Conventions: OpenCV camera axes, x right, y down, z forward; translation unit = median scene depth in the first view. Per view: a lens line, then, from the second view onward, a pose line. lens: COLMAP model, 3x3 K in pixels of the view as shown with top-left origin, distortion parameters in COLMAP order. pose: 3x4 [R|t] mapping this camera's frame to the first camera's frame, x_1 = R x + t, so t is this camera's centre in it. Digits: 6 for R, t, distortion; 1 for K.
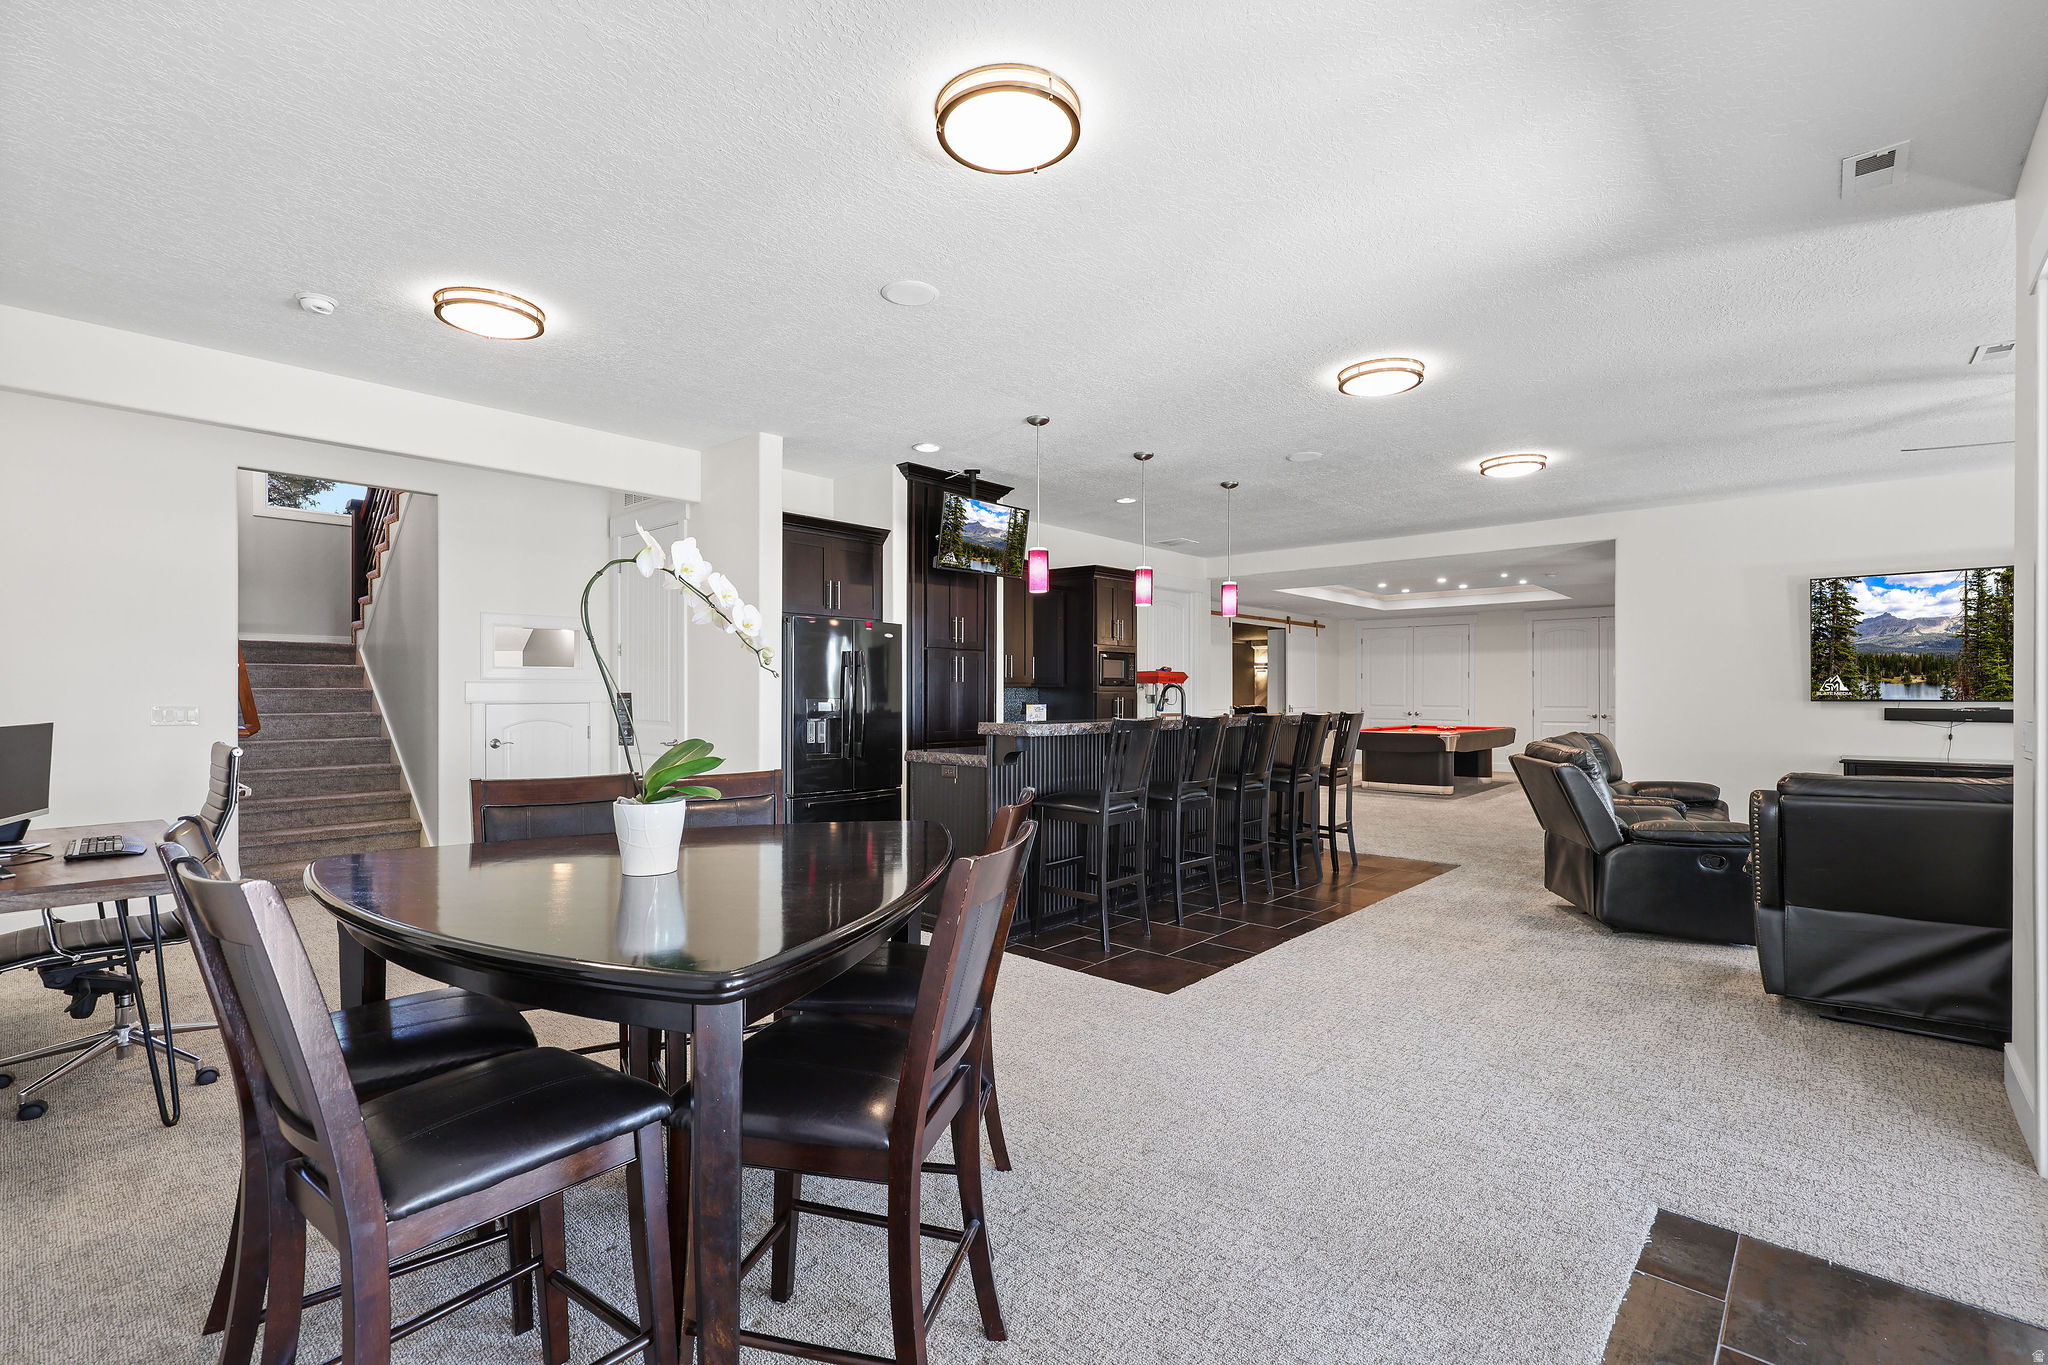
lens RADIAL K [[906.2, 0, 1027.2], [0, 906.2, 693.5], [0, 0, 1]] dist [0.002045, 0.000656]
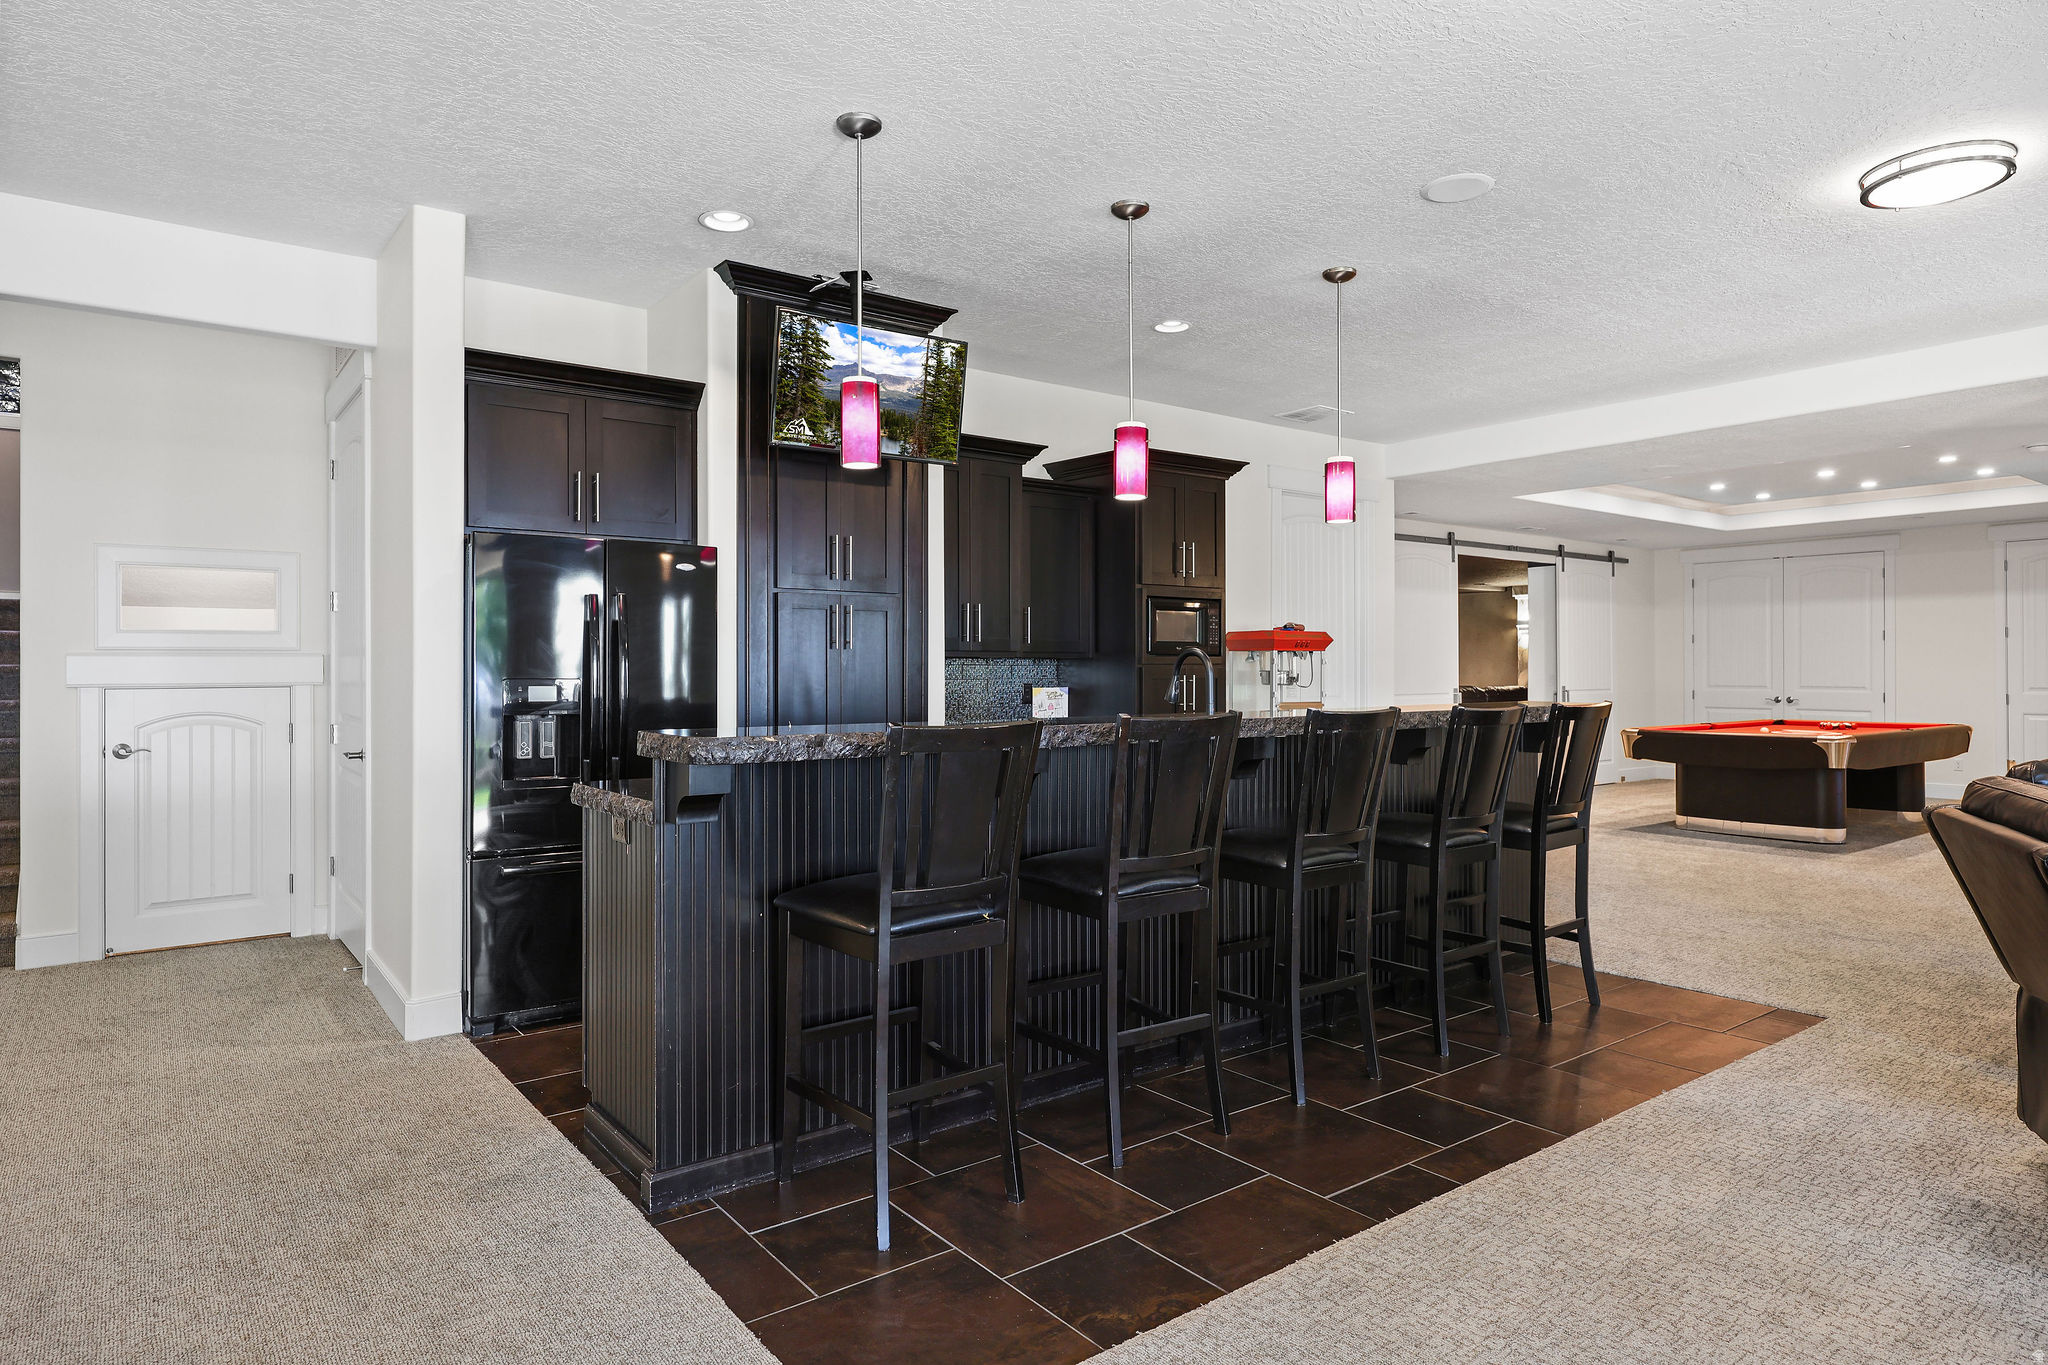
lens RADIAL K [[1172.0, 0, 1024.5], [0, 1172.0, 666.1], [0, 0, 1]] dist [0.004259, -0.000899]
pose [[0.981564, -0.004284, -0.191086, 0.164659], [0.003680, 0.999987, -0.003517, 0.000607], [0.191098, 0.002749, 0.981567, 0.276920]]
